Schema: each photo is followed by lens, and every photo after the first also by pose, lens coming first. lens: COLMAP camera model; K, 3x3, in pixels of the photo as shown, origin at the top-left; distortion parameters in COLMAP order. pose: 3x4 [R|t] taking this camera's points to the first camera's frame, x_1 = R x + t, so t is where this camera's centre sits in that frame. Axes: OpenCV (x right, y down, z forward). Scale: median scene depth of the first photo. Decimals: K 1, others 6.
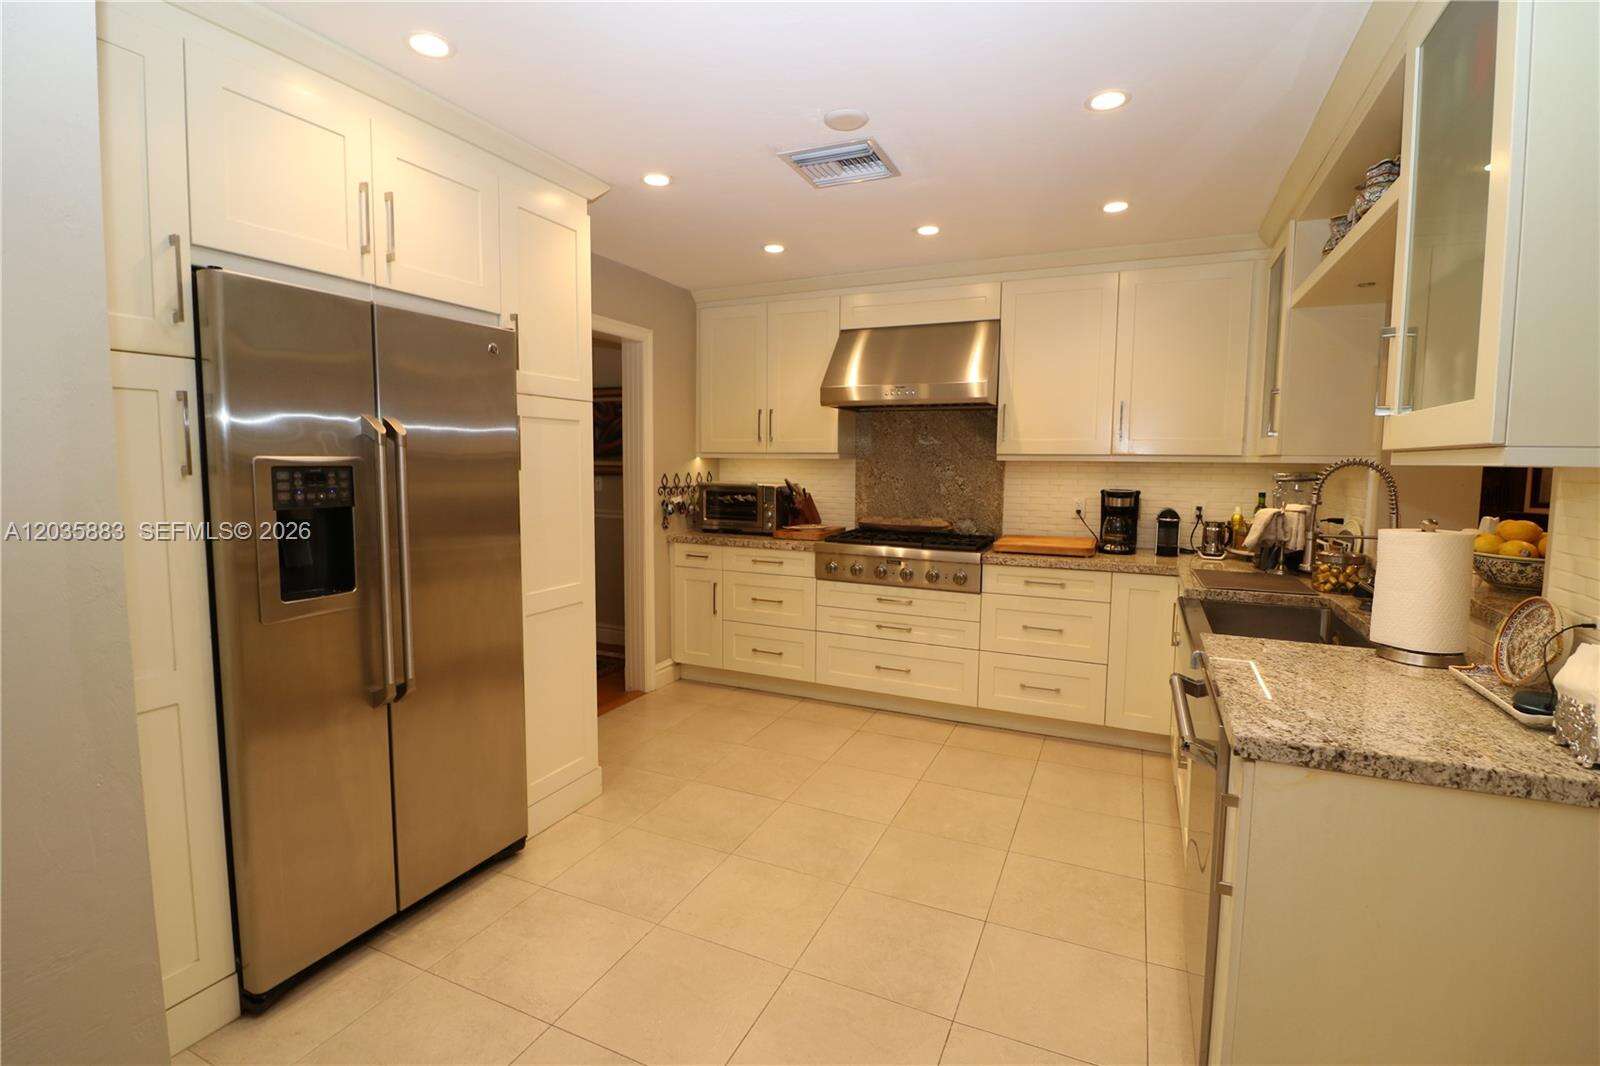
lens RADIAL K [[742.2, 0, 792.8], [0, 742.2, 528.2], [0, 0, 1]] dist [-0.008351, -0.007851]
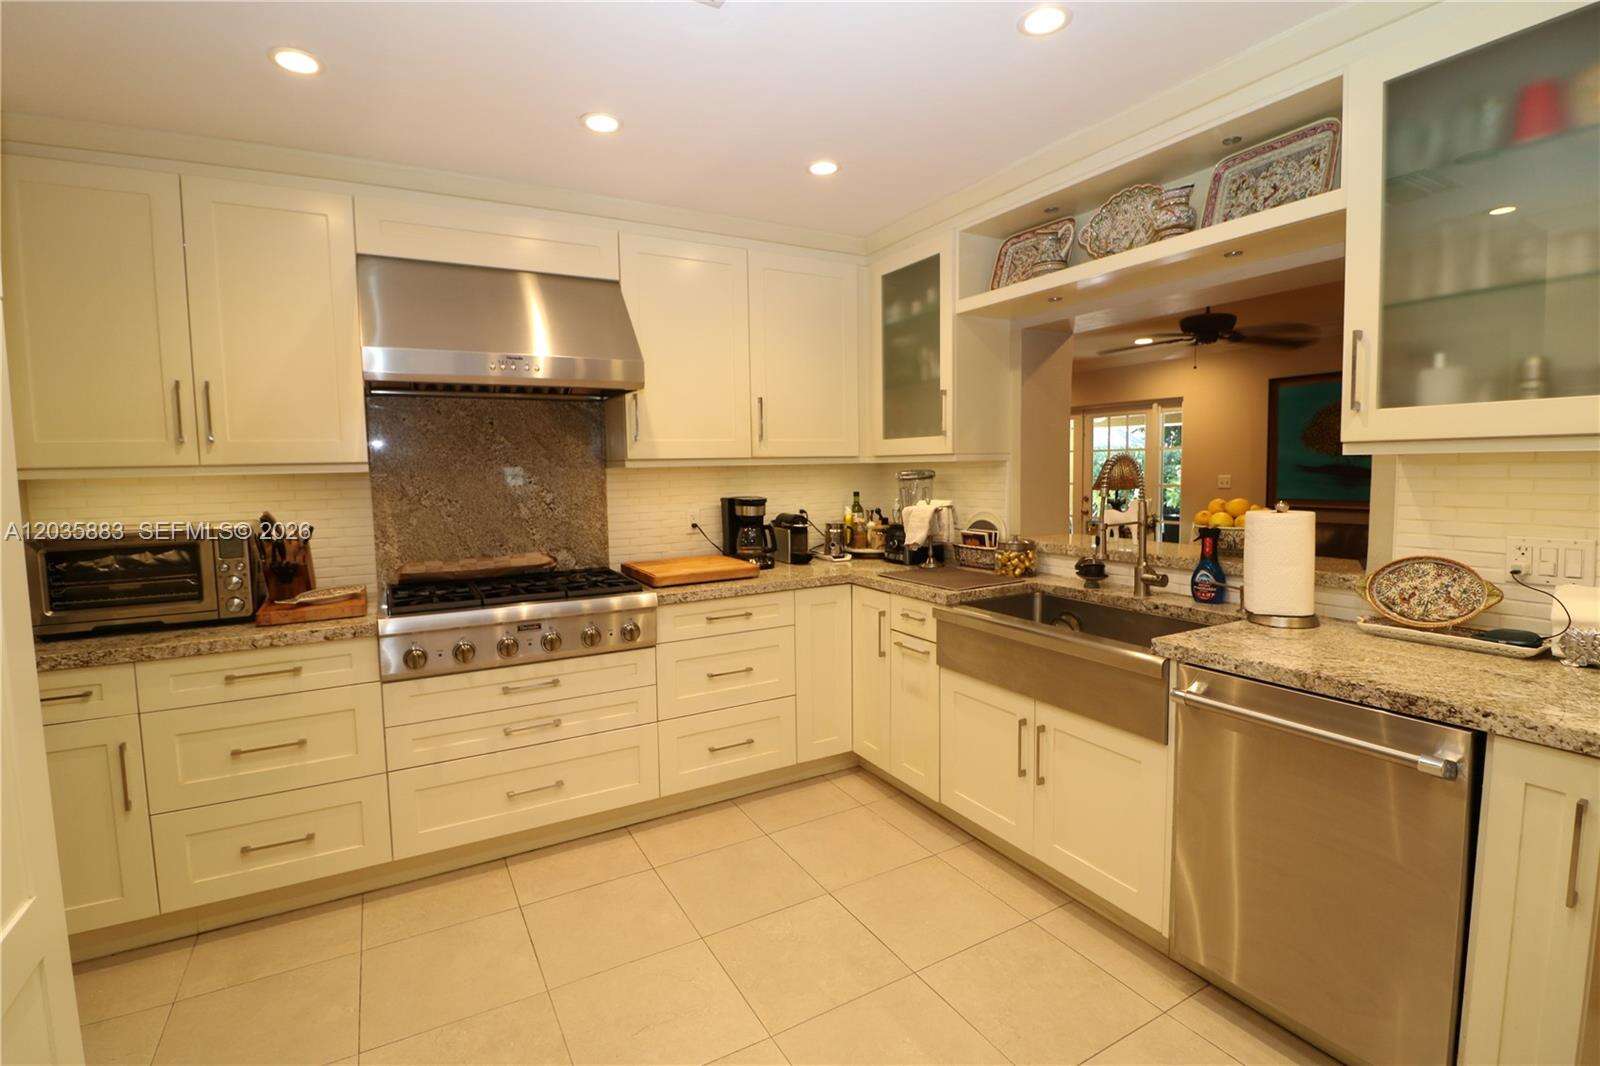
lens RADIAL K [[742.2, 0, 800.3], [0, 742.2, 524.3], [0, 0, 1]] dist [-0.008351, -0.007851]
pose [[0.583575, -0.084539, 0.807647, -0.233784], [0.099887, 0.994487, 0.031922, -0.039531], [-0.805892, 0.062045, 0.588802, 0.407198]]
